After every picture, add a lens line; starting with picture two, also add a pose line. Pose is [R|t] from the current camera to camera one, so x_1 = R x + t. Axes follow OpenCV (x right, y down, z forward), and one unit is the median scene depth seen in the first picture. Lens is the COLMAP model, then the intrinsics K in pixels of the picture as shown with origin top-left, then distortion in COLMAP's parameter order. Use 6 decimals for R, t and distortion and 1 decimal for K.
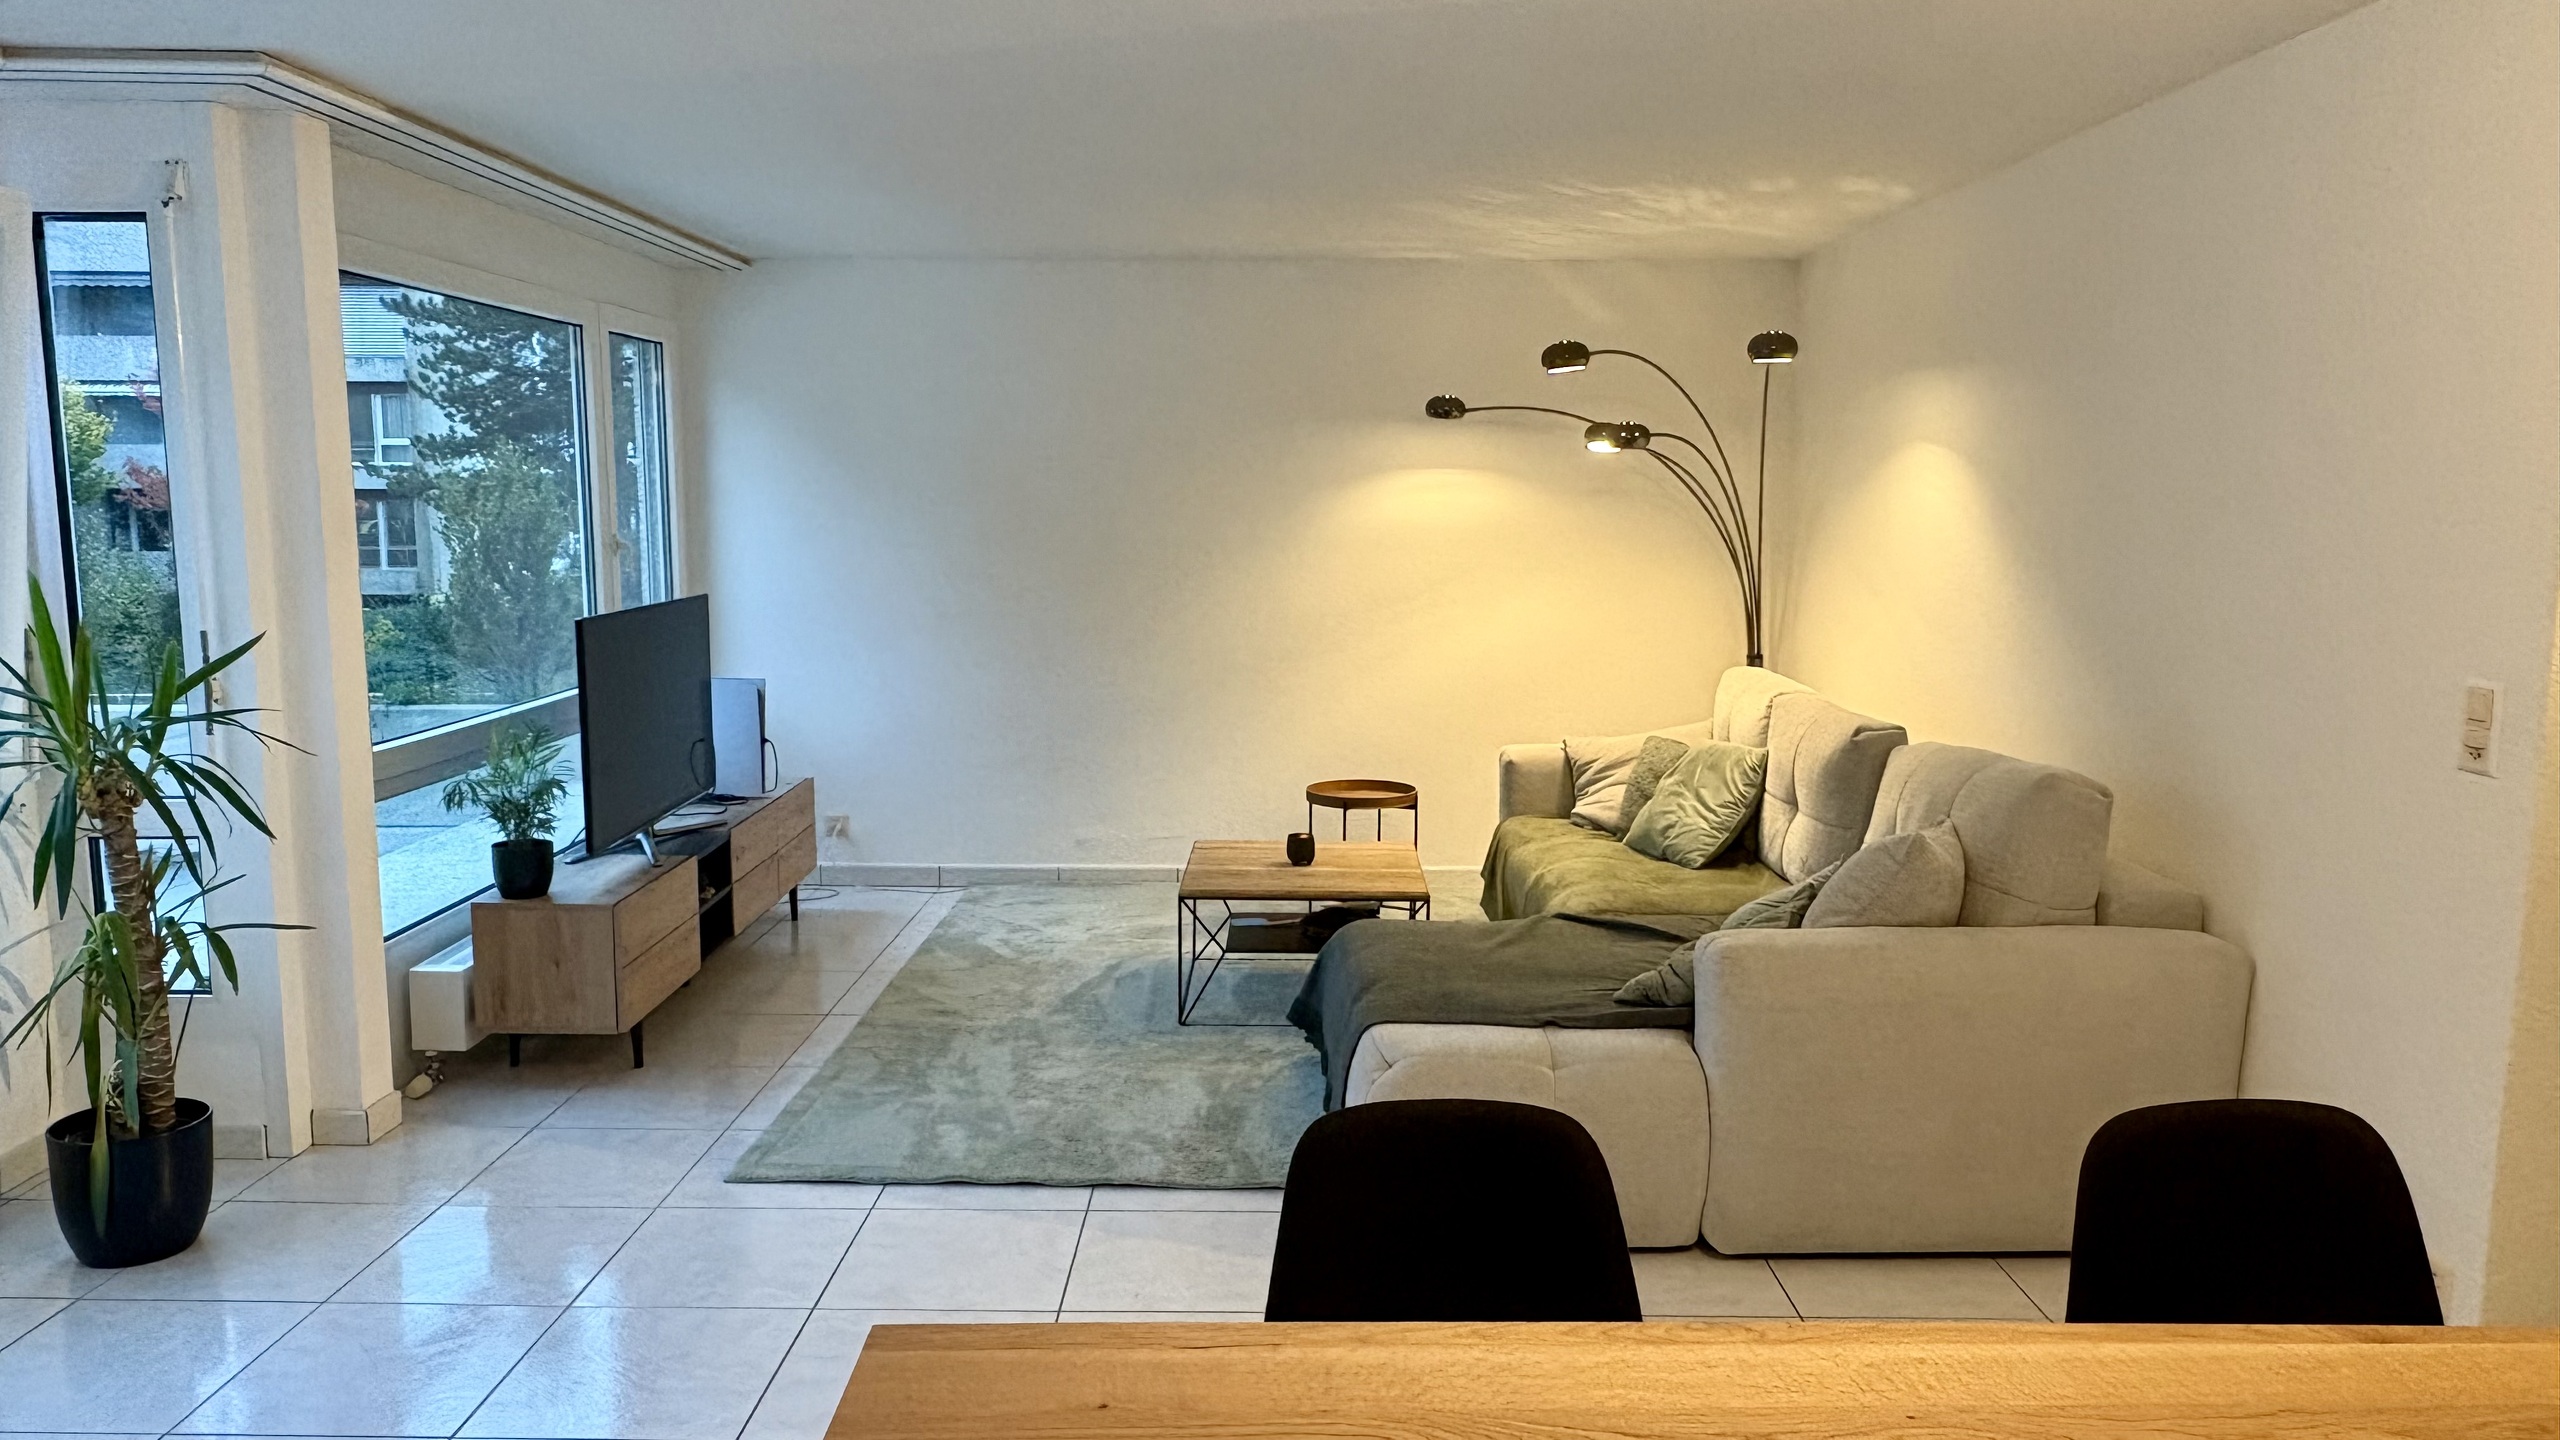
lens RADIAL K [[1750.3, 0, 1299.2], [0, 1750.3, 722.2], [0, 0, 1]] dist [-0.015960, 0.008172]
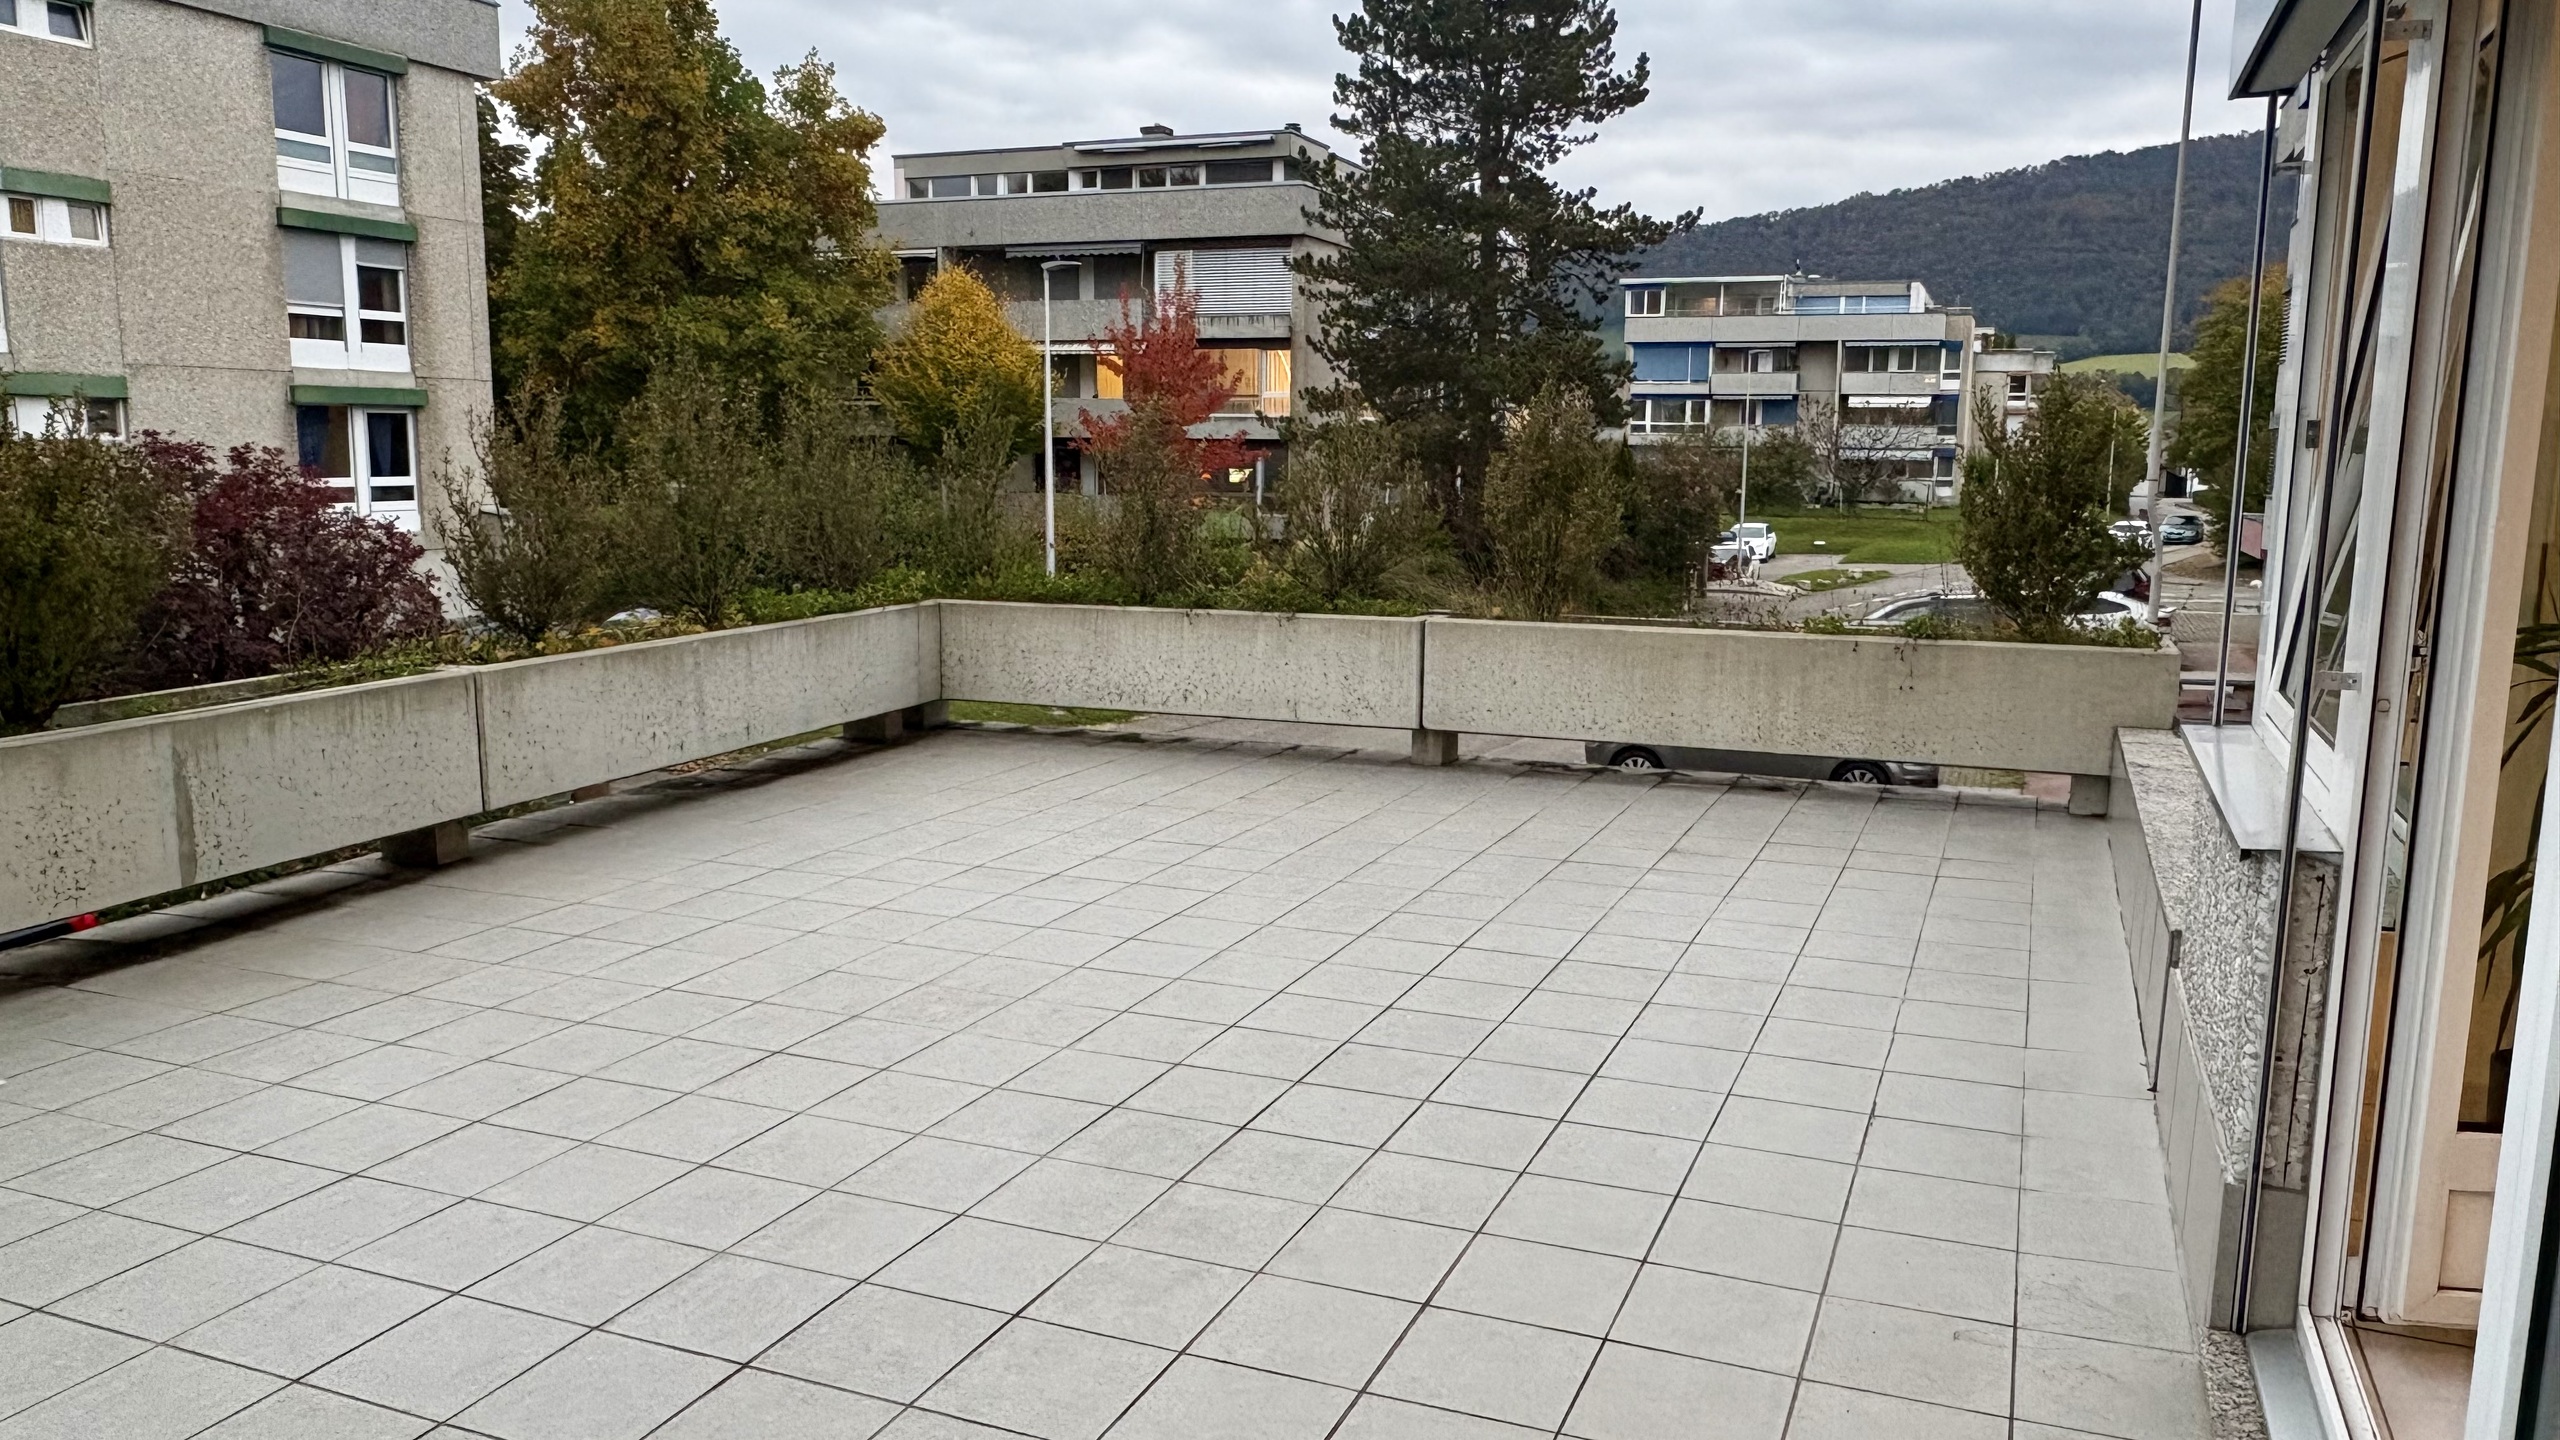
lens RADIAL K [[1798.8, 0, 1264.7], [0, 1798.8, 719.8], [0, 0, 1]] dist [-0.001690, -0.001277]
pose [[0.918438, 0.065404, -0.390121, -0.678315], [-0.058559, 0.997850, 0.029428, 0.040205], [0.391207, -0.004183, 0.920293, -0.097540]]
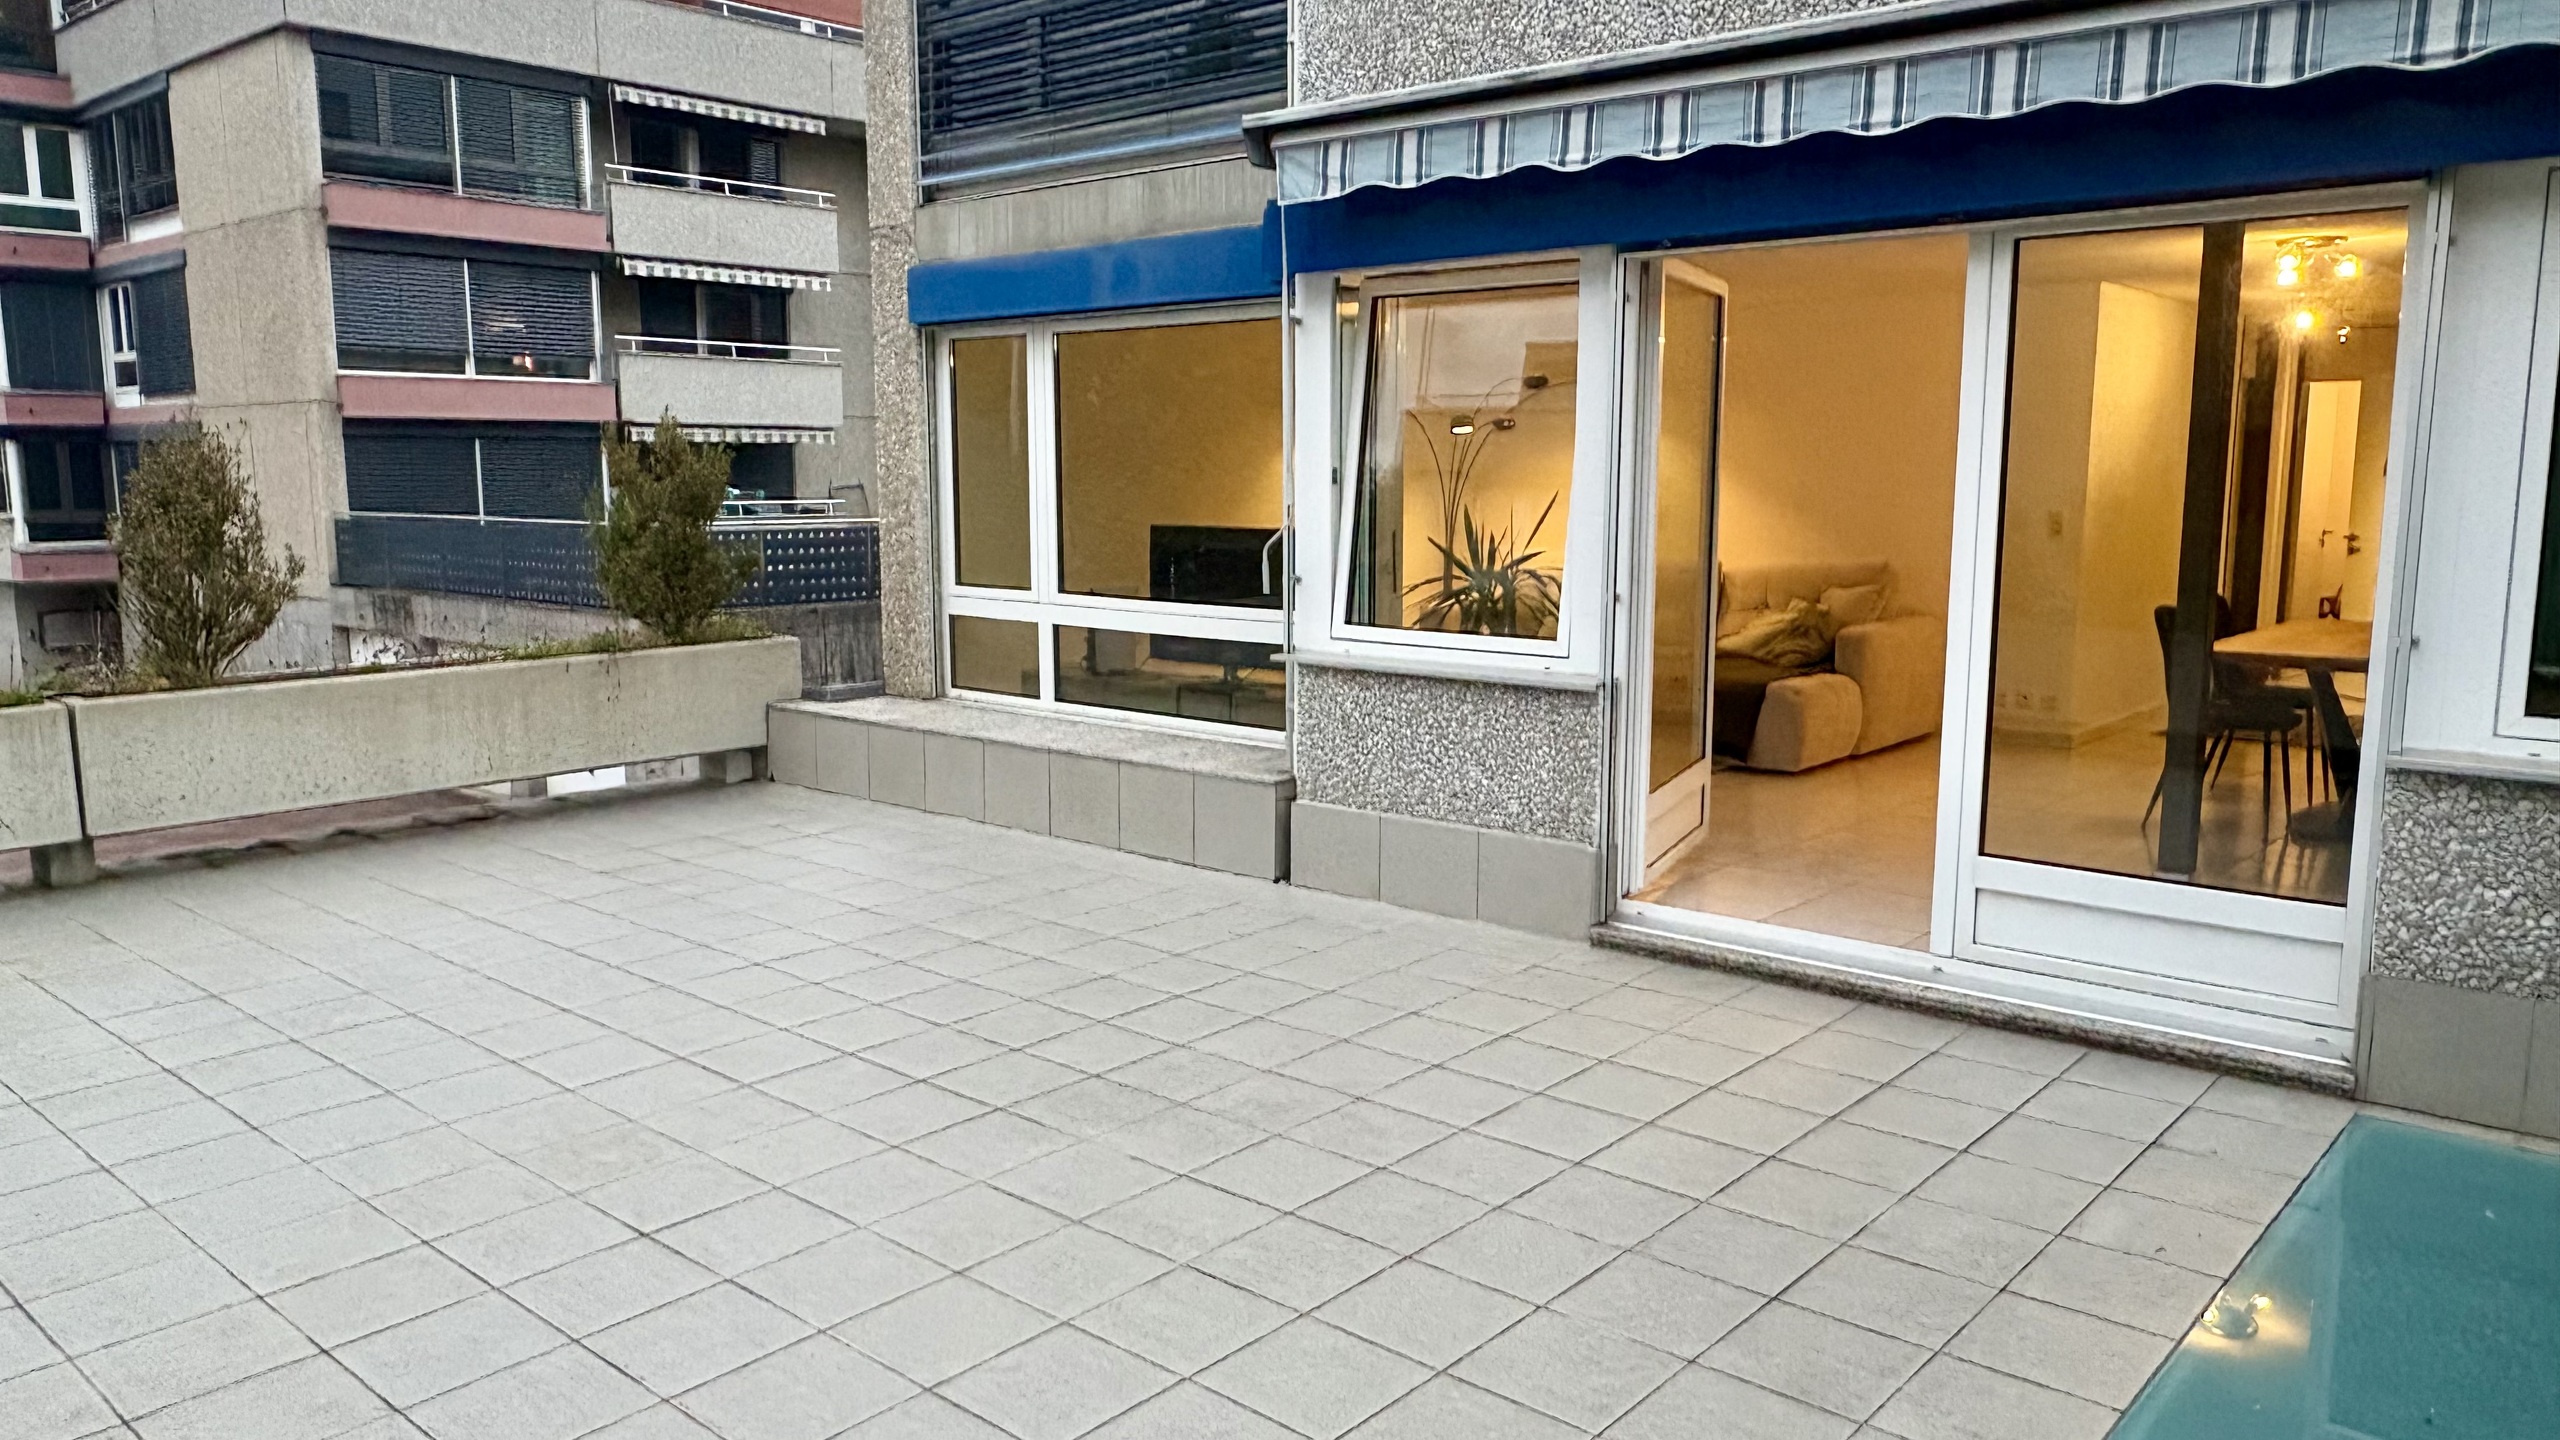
lens RADIAL K [[1798.8, 0, 1286.3], [0, 1798.8, 724.7], [0, 0, 1]] dist [-0.001690, -0.001277]
pose [[0.660698, -0.110230, 0.742515, -2.208262], [0.099898, 0.993273, 0.058566, -0.000021], [-0.743975, 0.035481, 0.667265, -0.069962]]
